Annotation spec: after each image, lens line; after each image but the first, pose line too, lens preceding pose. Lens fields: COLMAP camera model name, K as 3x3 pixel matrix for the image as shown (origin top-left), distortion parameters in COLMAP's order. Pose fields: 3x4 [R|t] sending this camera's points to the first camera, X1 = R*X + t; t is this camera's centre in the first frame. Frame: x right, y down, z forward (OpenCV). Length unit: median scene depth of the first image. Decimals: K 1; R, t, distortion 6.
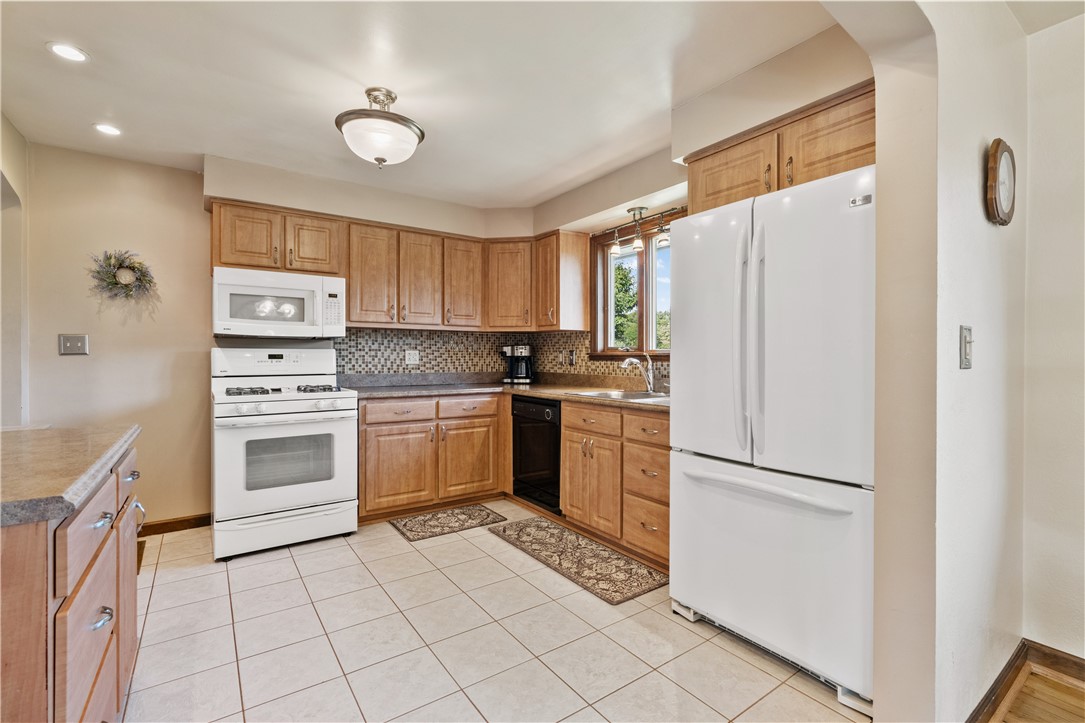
lens RADIAL K [[483.2, 0, 540.4], [0, 483.2, 358.3], [0, 0, 1]] dist [-0.008839, 0.002082]
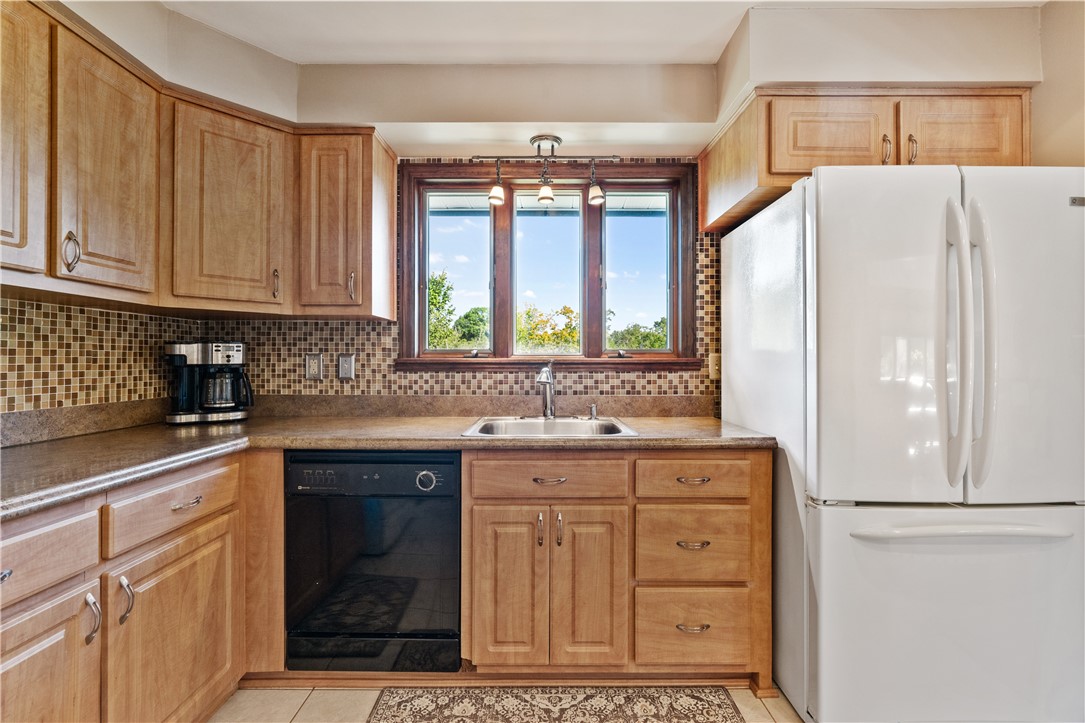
lens RADIAL K [[483.2, 0, 542.5], [0, 483.2, 358.3], [0, 0, 1]] dist [-0.008839, 0.002082]
pose [[0.572734, 0.002831, 0.819736, -0.285500], [0.004717, 0.999966, -0.006749, -0.006962], [-0.819727, 0.007732, 0.572702, 0.532601]]
